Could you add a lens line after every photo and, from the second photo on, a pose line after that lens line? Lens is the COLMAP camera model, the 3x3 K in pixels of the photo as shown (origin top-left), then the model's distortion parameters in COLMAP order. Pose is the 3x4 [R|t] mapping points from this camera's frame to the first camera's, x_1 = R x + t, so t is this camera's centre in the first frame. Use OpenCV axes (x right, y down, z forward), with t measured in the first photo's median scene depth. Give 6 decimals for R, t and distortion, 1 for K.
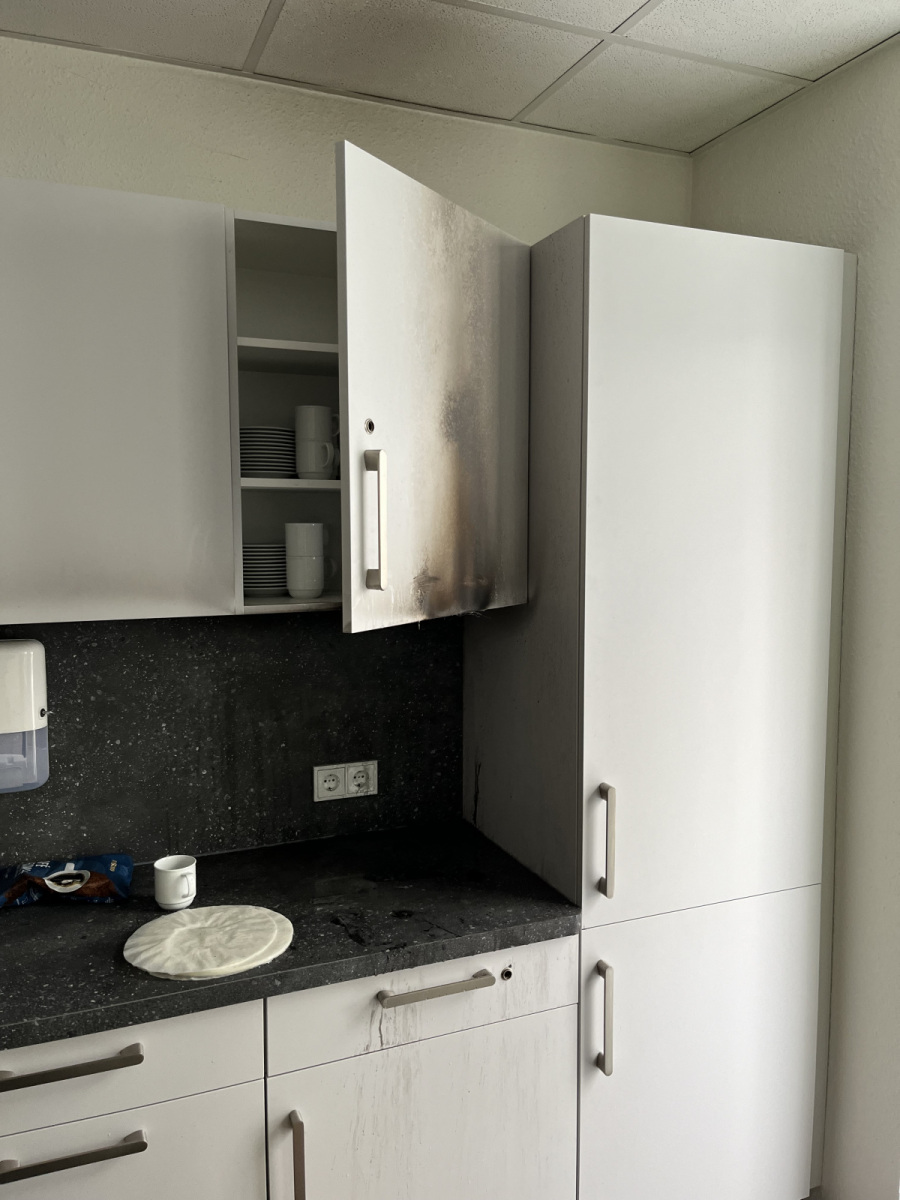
lens RADIAL K [[920.1, 0, 448.9], [0, 920.1, 605.0], [0, 0, 1]] dist [-0.000860, 0.000422]
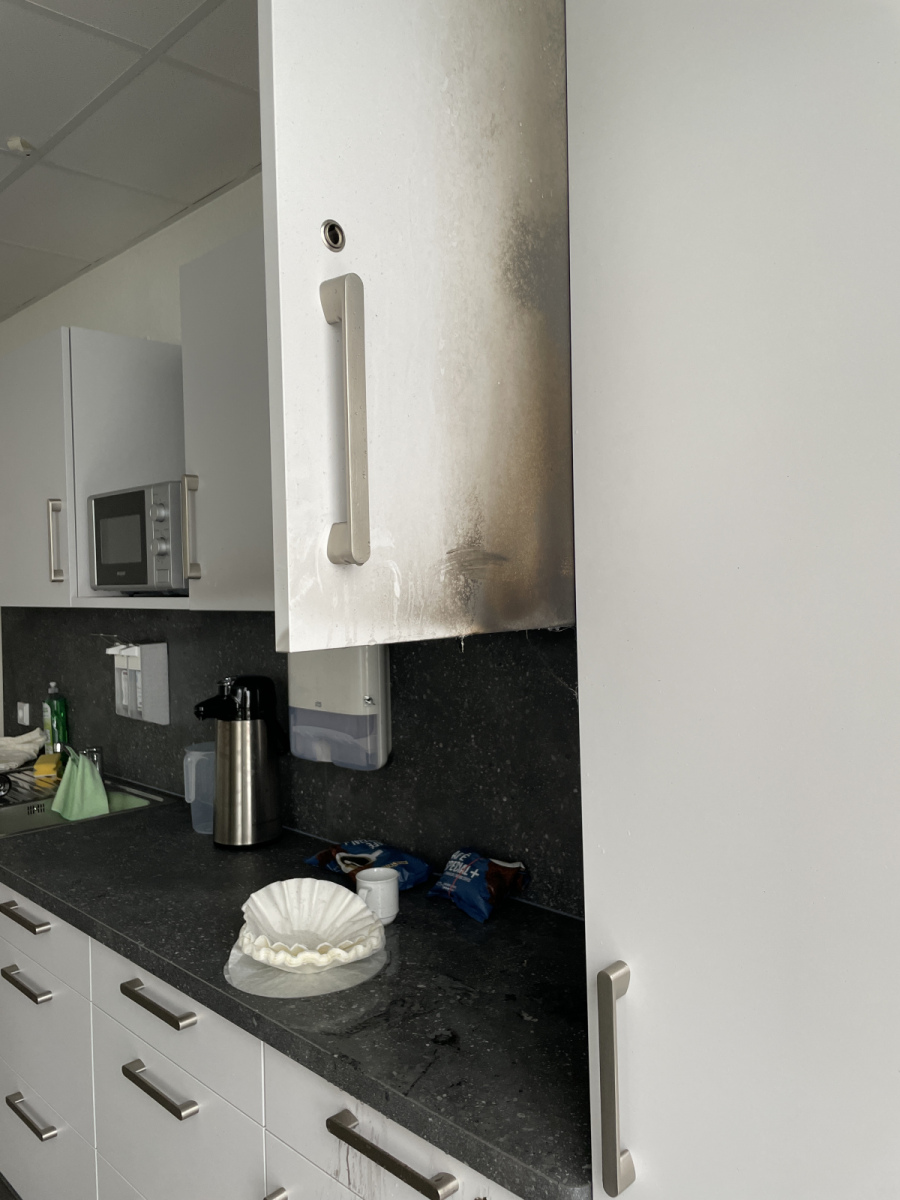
lens RADIAL K [[913.5, 0, 450.9], [0, 913.5, 591.3], [0, 0, 1]] dist [0.014290, -0.004946]
pose [[0.388595, 0.013664, -0.921307, 0.537081], [-0.061865, 0.998021, -0.011292, -0.003938], [0.919329, 0.061384, 0.388671, 0.622520]]
